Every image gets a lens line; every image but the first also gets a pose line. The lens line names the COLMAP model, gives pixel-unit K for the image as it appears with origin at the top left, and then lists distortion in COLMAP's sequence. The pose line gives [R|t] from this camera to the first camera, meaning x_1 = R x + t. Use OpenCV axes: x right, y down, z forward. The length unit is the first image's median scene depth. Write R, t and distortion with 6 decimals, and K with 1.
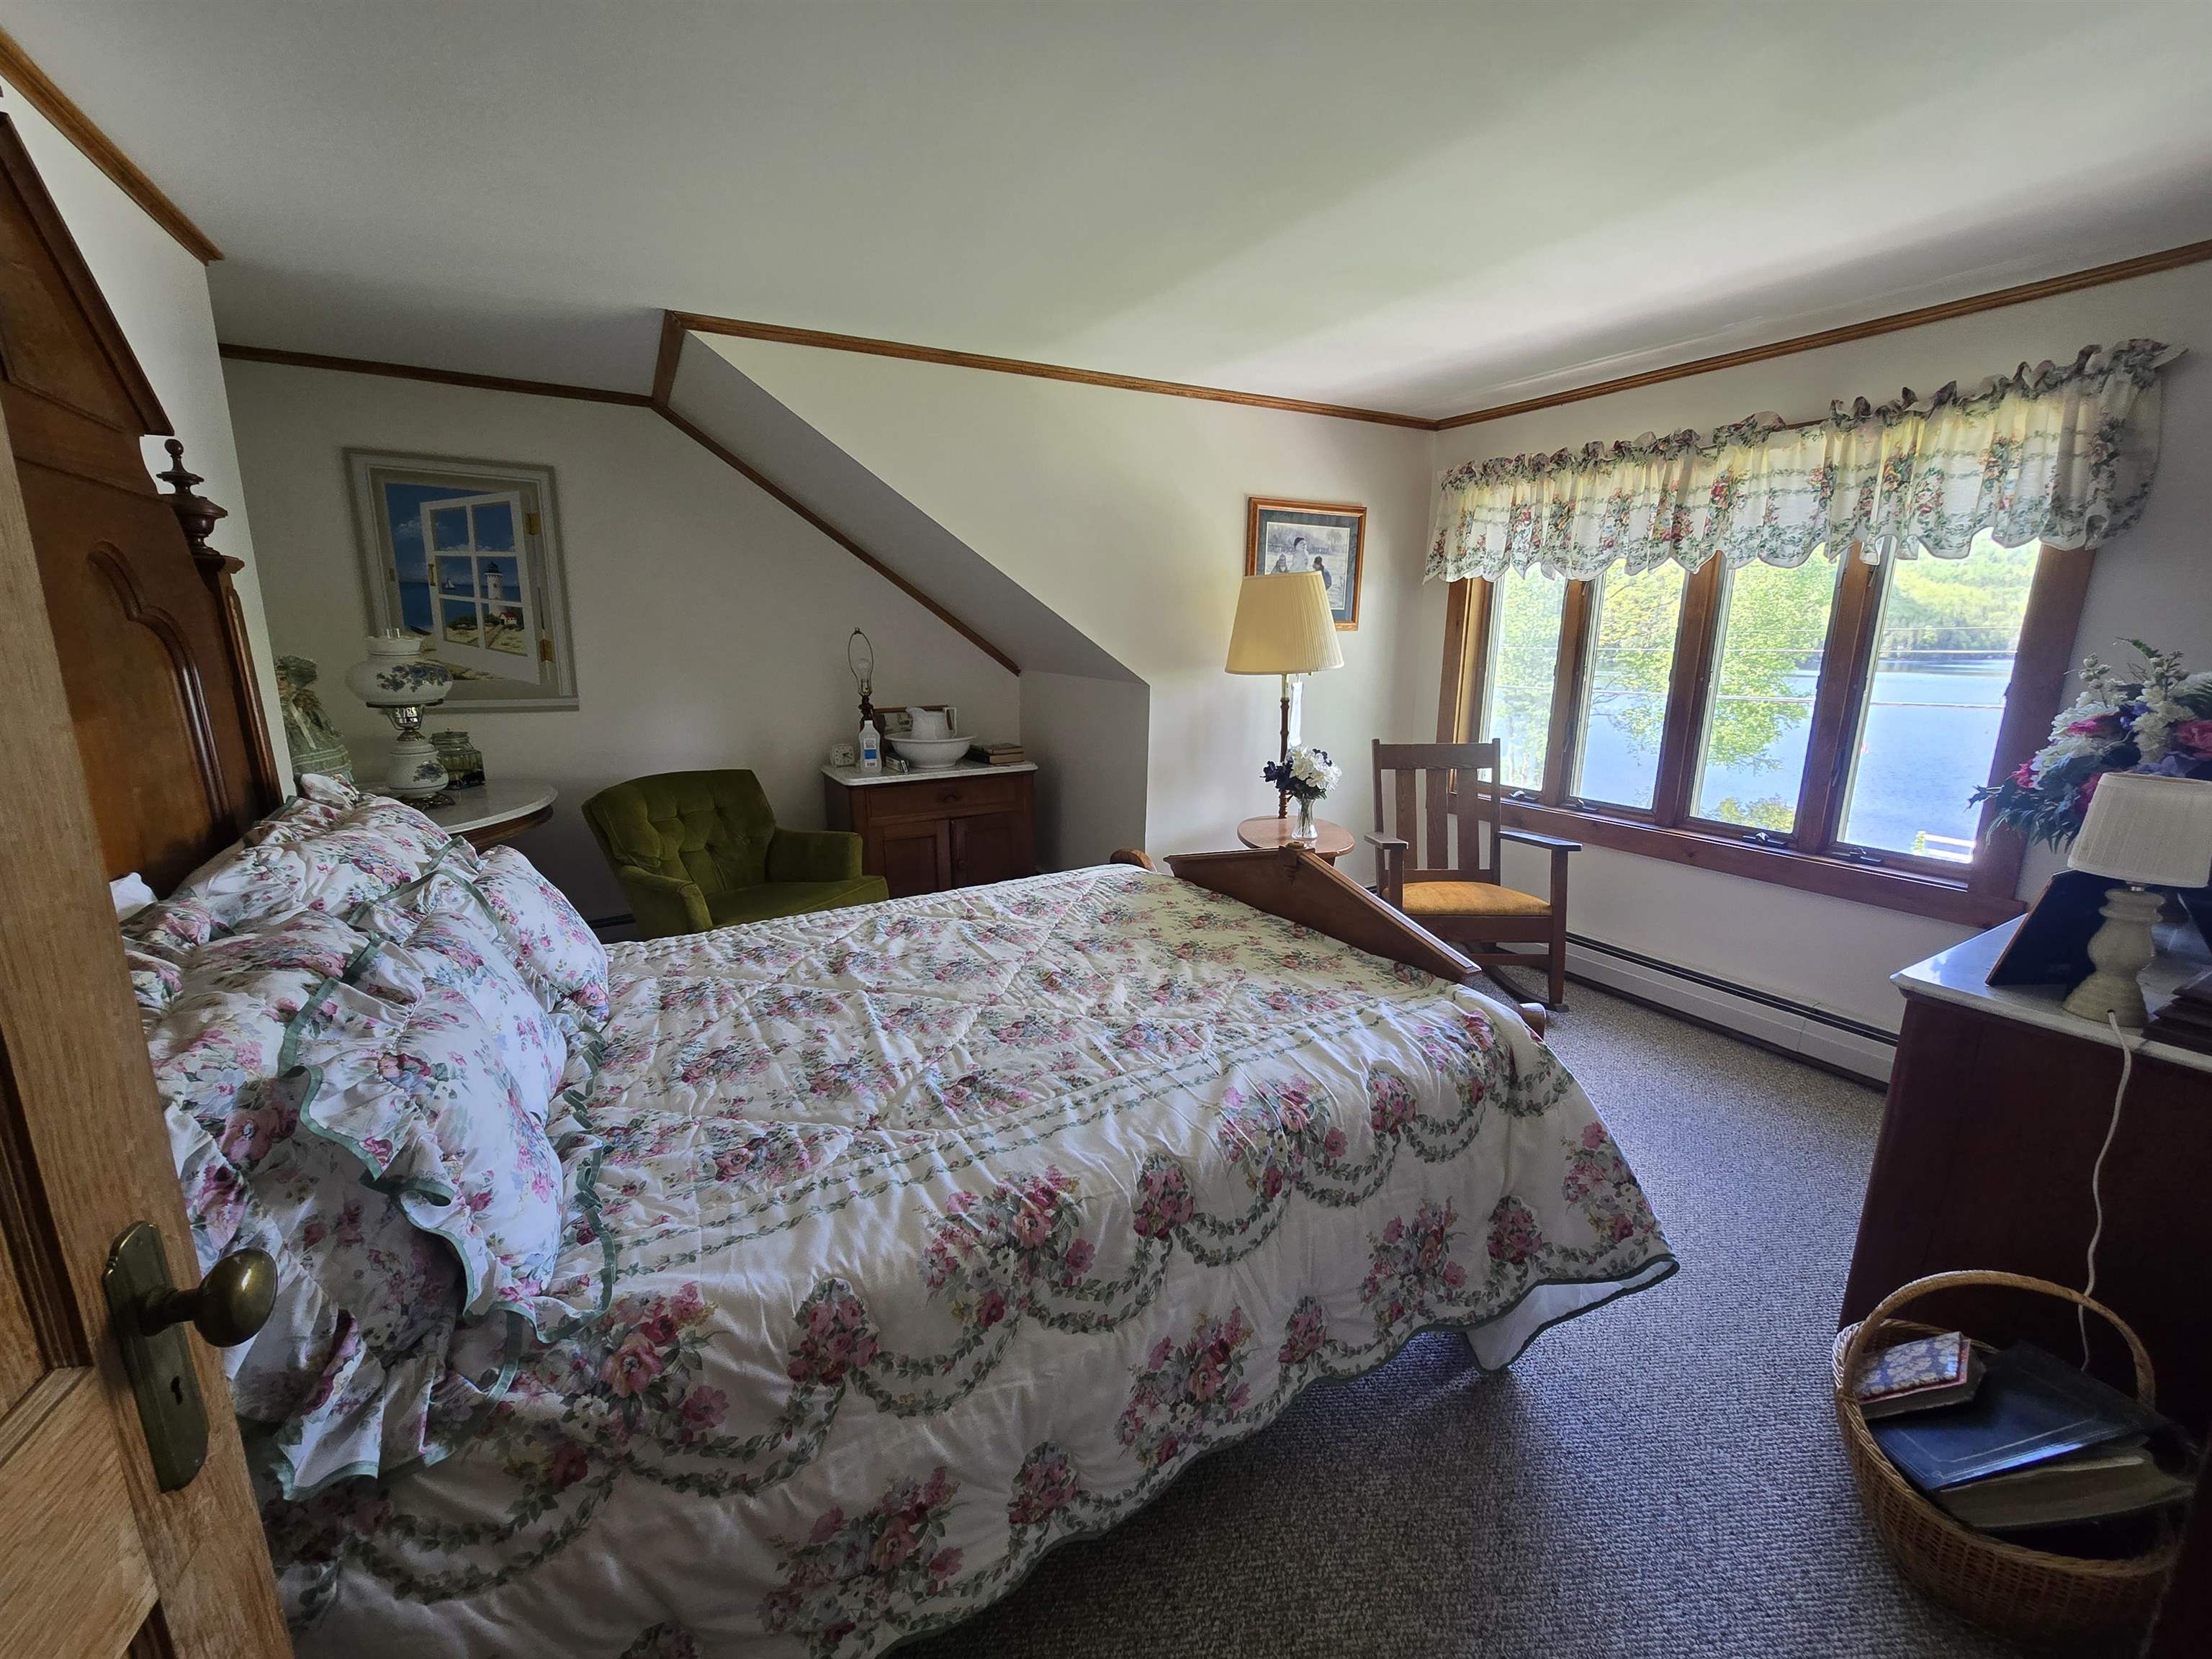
lens RADIAL K [[907.4, 0, 1118.3], [0, 907.4, 829.1], [0, 0, 1]] dist [0.002831, 0.000362]
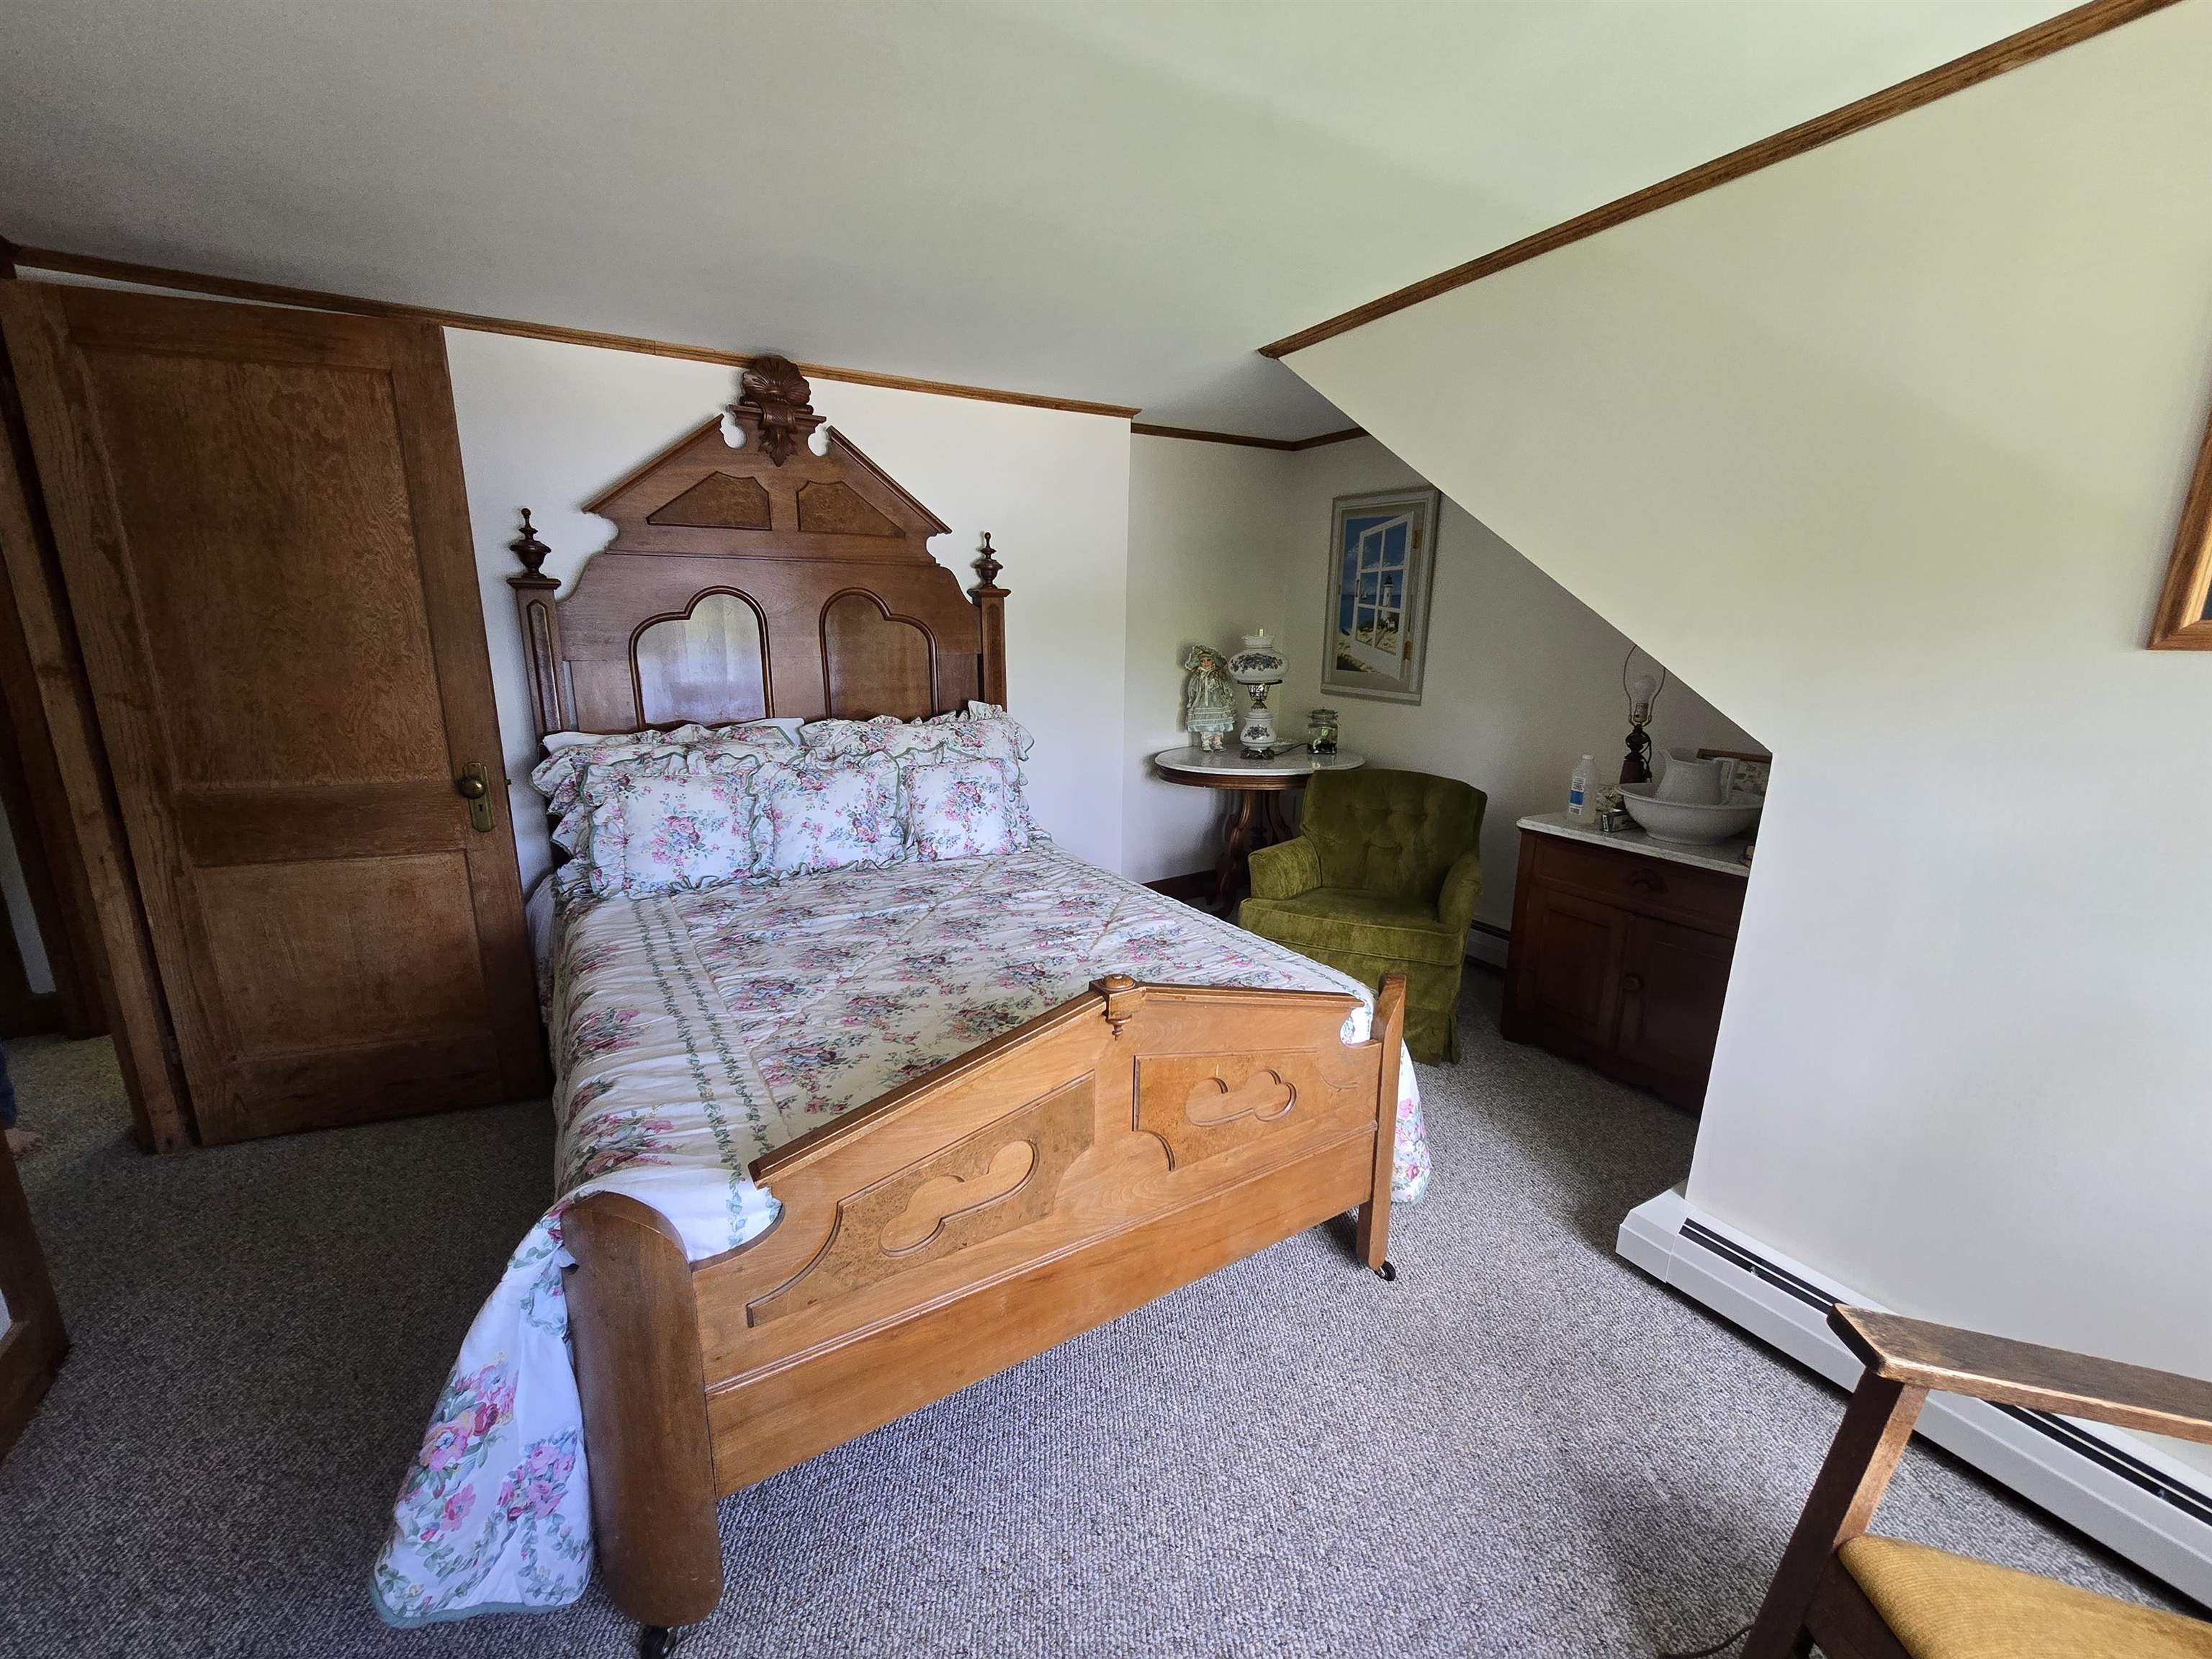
lens RADIAL K [[907.4, 0, 1116.1], [0, 907.4, 827.3], [0, 0, 1]] dist [0.002831, 0.000362]
pose [[0.002722, 0.218465, -0.975841, 0.552570], [-0.230911, 0.949609, 0.211949, -0.151364], [0.972971, 0.224756, 0.053031, 0.671588]]
